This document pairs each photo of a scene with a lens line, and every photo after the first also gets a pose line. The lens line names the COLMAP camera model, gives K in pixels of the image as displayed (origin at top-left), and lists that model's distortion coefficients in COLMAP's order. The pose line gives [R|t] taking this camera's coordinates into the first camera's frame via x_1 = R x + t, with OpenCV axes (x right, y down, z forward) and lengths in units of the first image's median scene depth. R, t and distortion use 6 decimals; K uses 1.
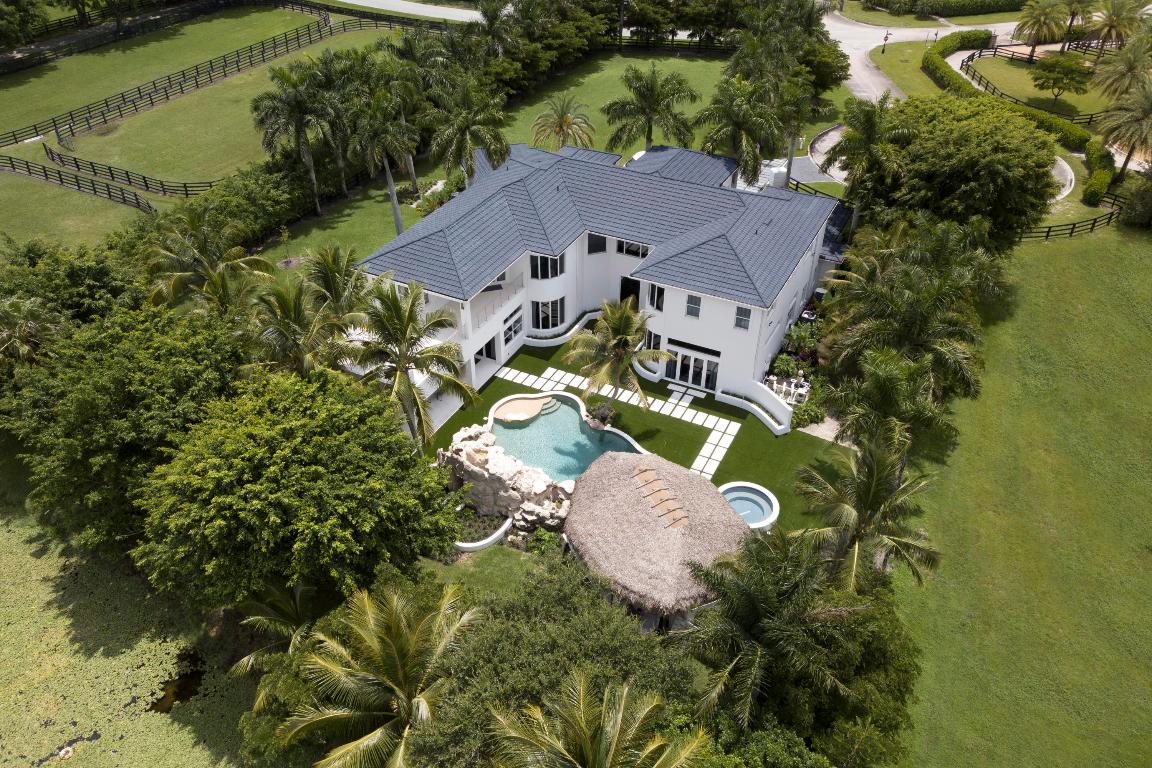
lens RADIAL K [[871.3, 0, 553.9], [0, 871.3, 419.1], [0, 0, 1]] dist [0.037285, -0.006118]
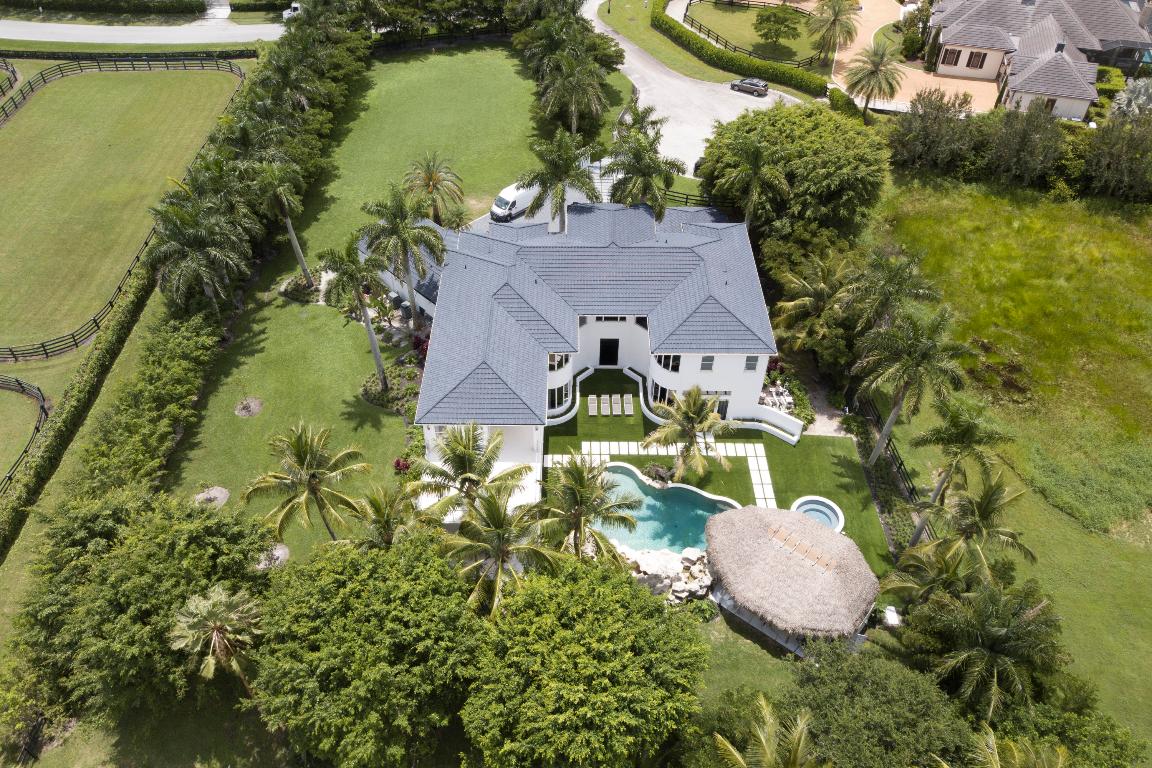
lens RADIAL K [[871.3, 0, 553.9], [0, 871.3, 419.1], [0, 0, 1]] dist [0.037285, -0.006118]
pose [[0.894373, -0.319066, 0.313520, -0.381069], [0.281488, 0.946150, 0.159889, -0.278808], [-0.347652, -0.054748, 0.936024, -0.025997]]
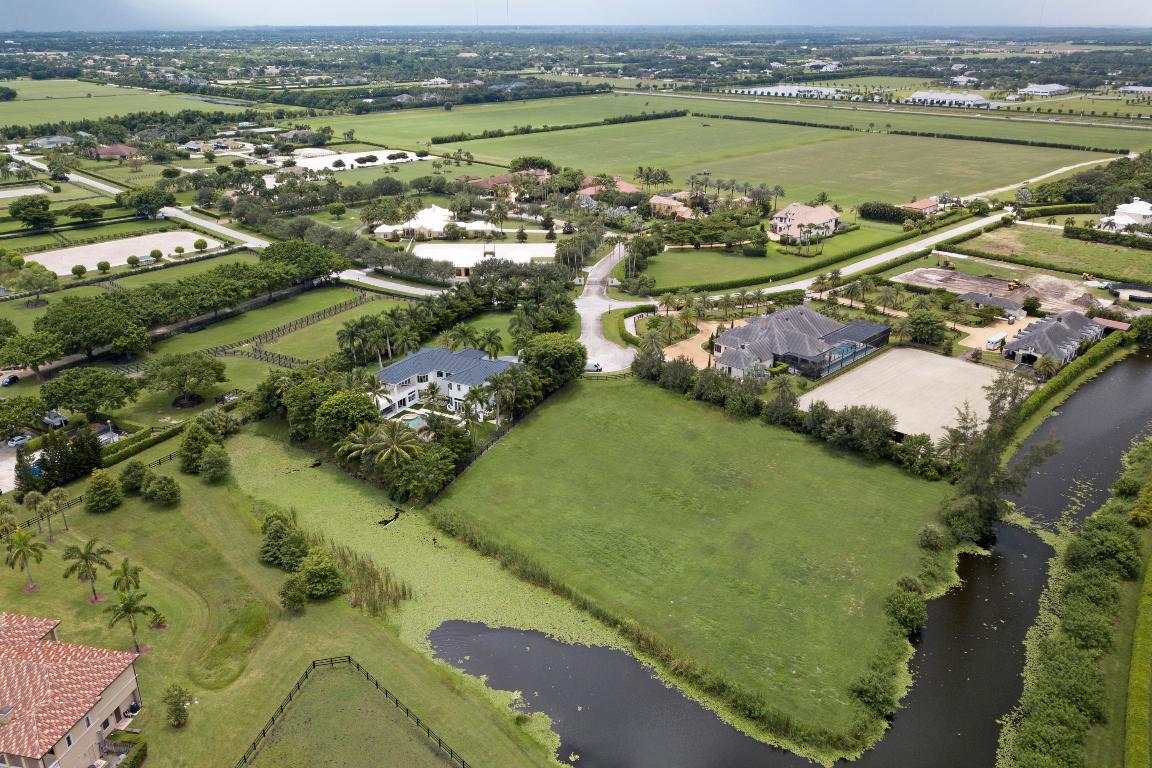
lens RADIAL K [[862.6, 0, 576.0], [0, 862.6, 384.0], [0, 0, 1]] dist [0.016698, -0.002919]
pose [[0.999927, 0.011022, 0.004861, 0.576953], [-0.009251, 0.961062, -0.276177, 0.770329], [-0.007716, 0.276112, 0.961094, -2.244595]]
